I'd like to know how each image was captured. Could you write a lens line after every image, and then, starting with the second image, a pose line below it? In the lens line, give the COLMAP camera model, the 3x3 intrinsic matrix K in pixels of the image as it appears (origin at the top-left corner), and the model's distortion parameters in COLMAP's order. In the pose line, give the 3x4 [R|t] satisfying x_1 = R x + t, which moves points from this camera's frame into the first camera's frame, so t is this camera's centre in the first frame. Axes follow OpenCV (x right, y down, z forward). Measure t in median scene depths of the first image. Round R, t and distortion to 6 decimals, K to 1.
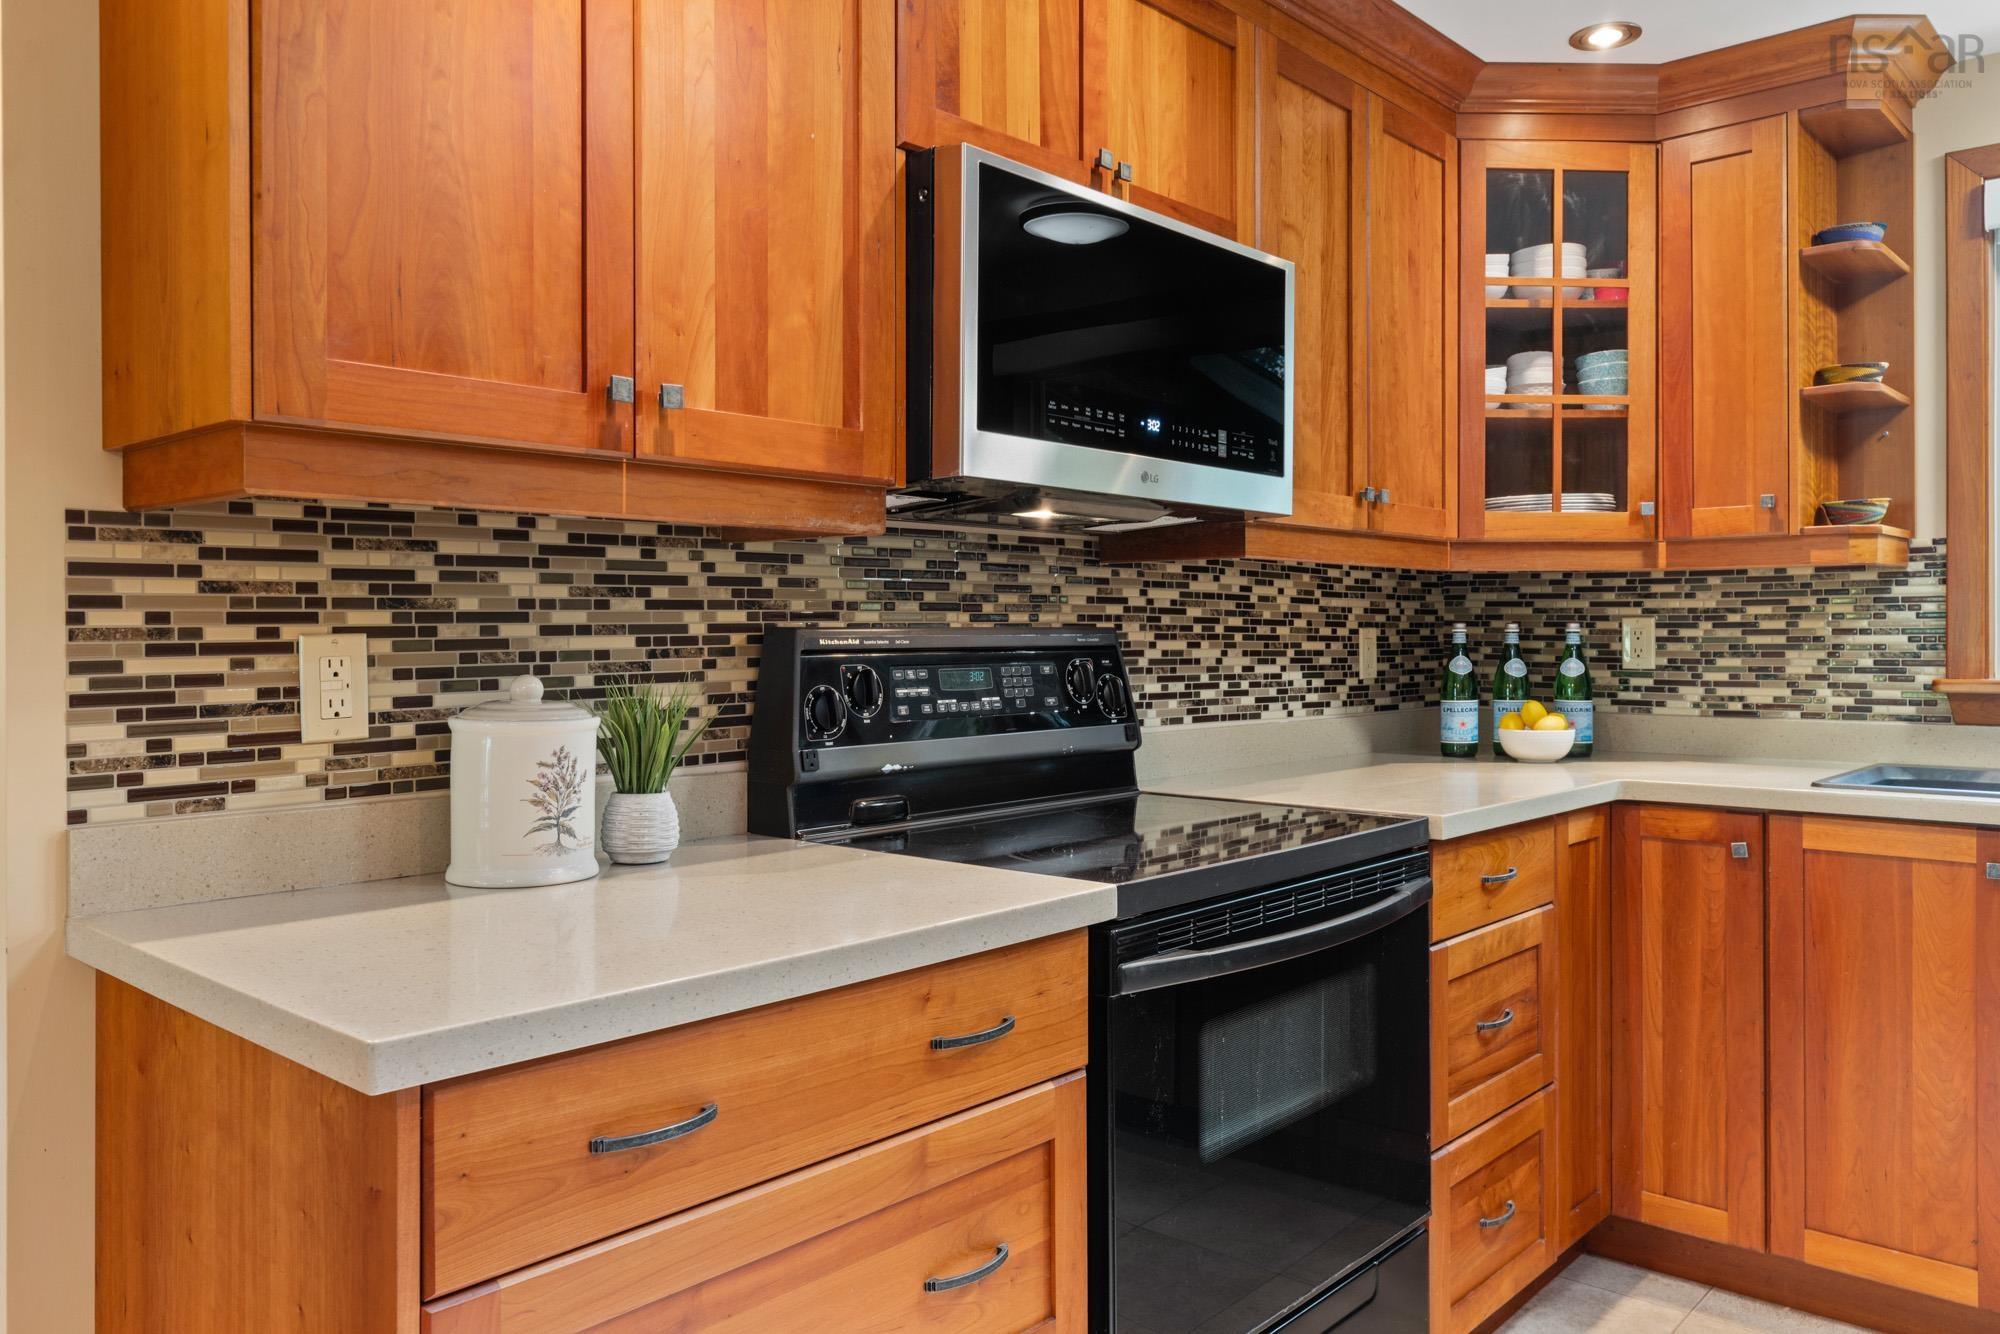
lens RADIAL K [[1467.0, 0, 996.4], [0, 1467.0, 627.1], [0, 0, 1]] dist [0.000674, 0.002878]
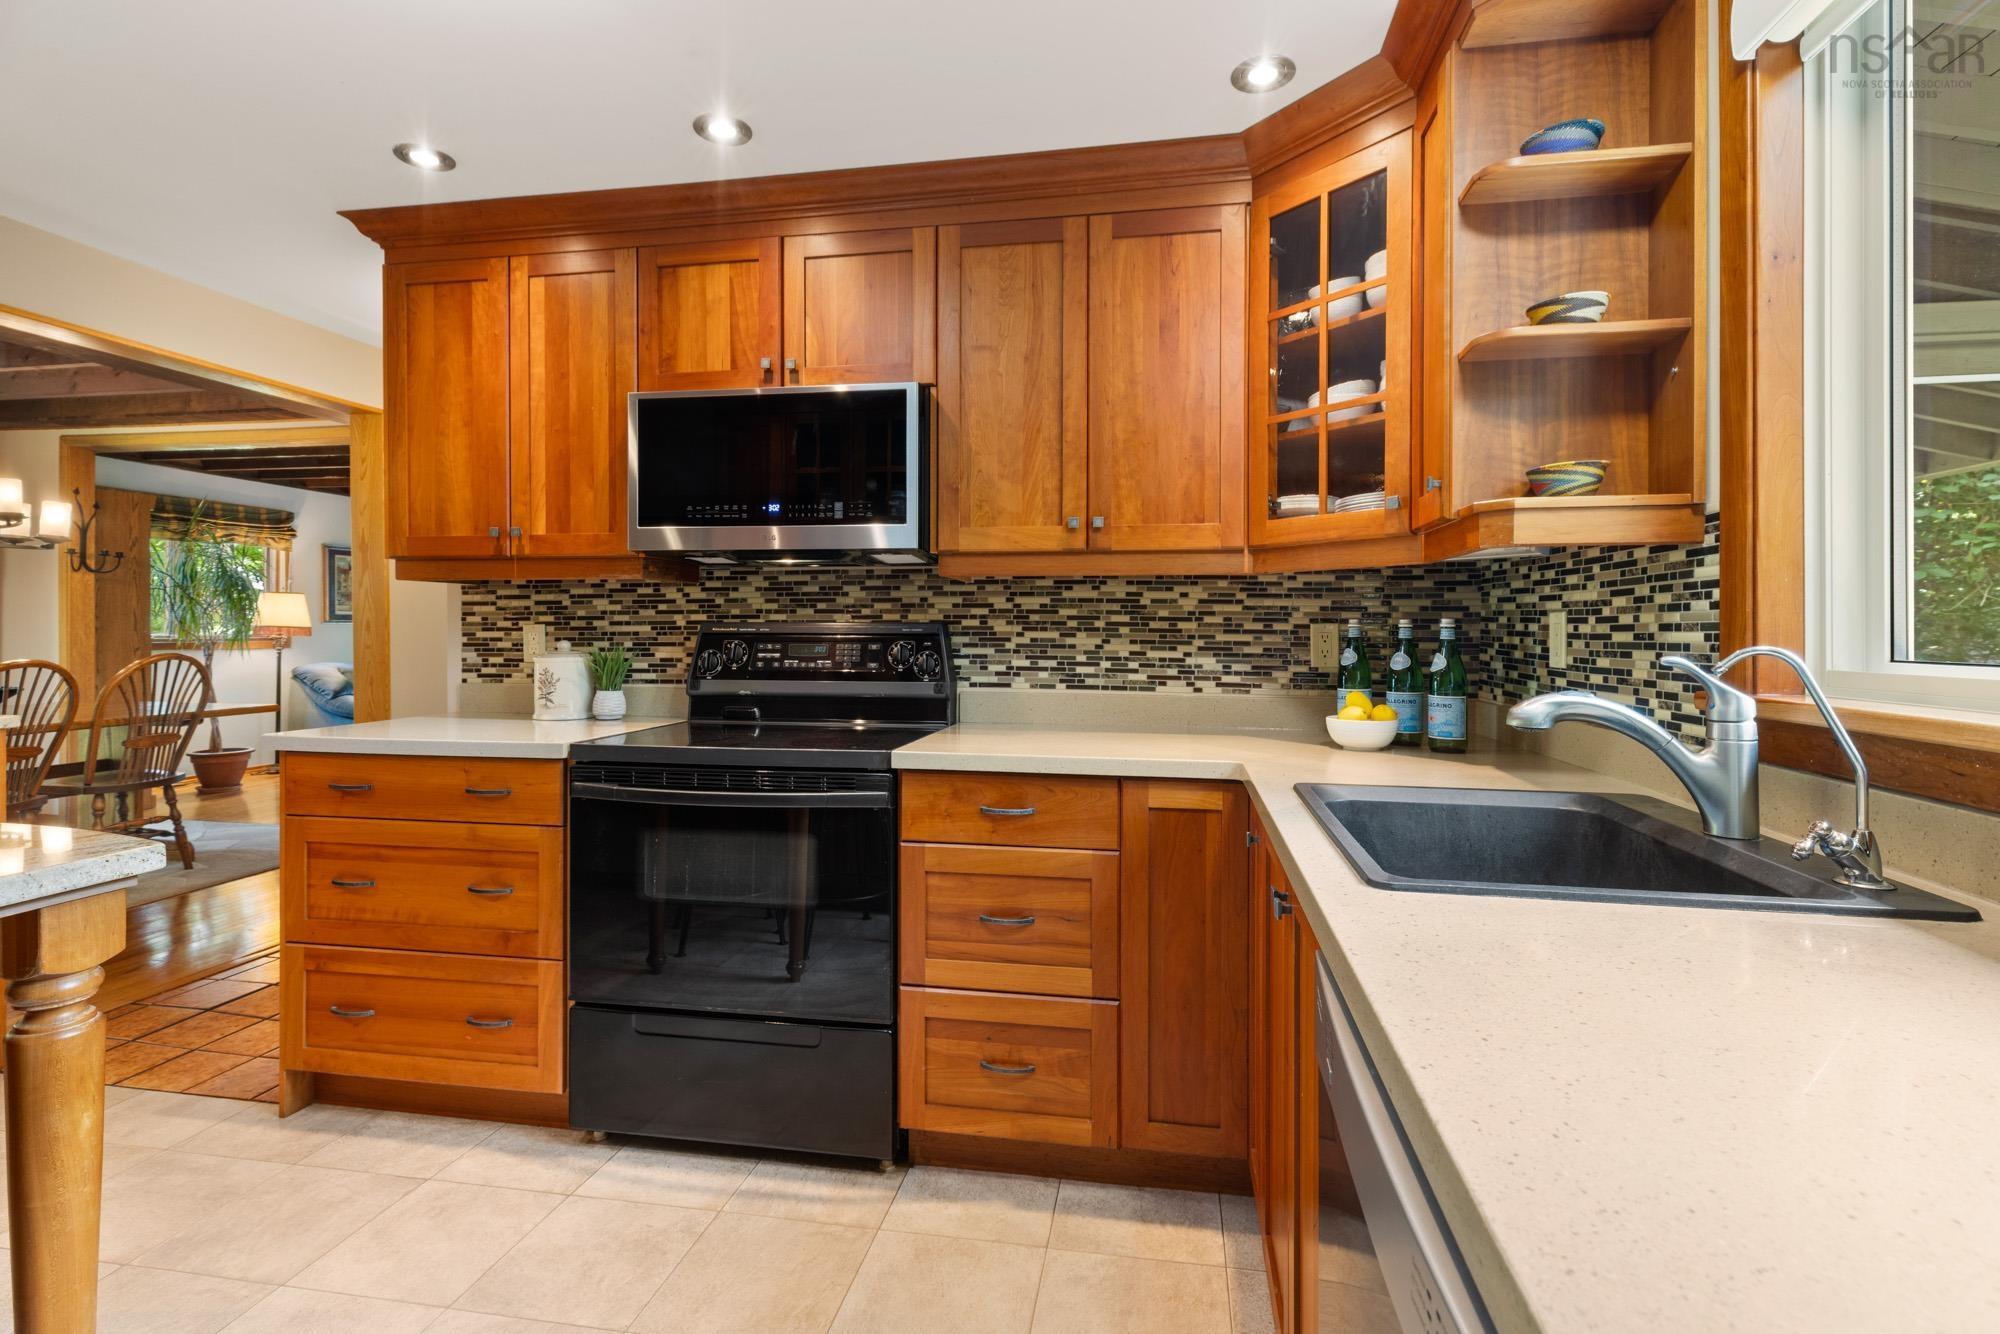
lens RADIAL K [[926.5, 0, 1009.5], [0, 926.5, 629.6], [0, 0, 1]] dist [0.001006, 0.000049]
pose [[0.533701, 0.004913, -0.845659, 1.087827], [-0.001653, 0.999987, 0.004766, 0.003418], [0.845672, -0.001146, 0.533702, 0.580888]]
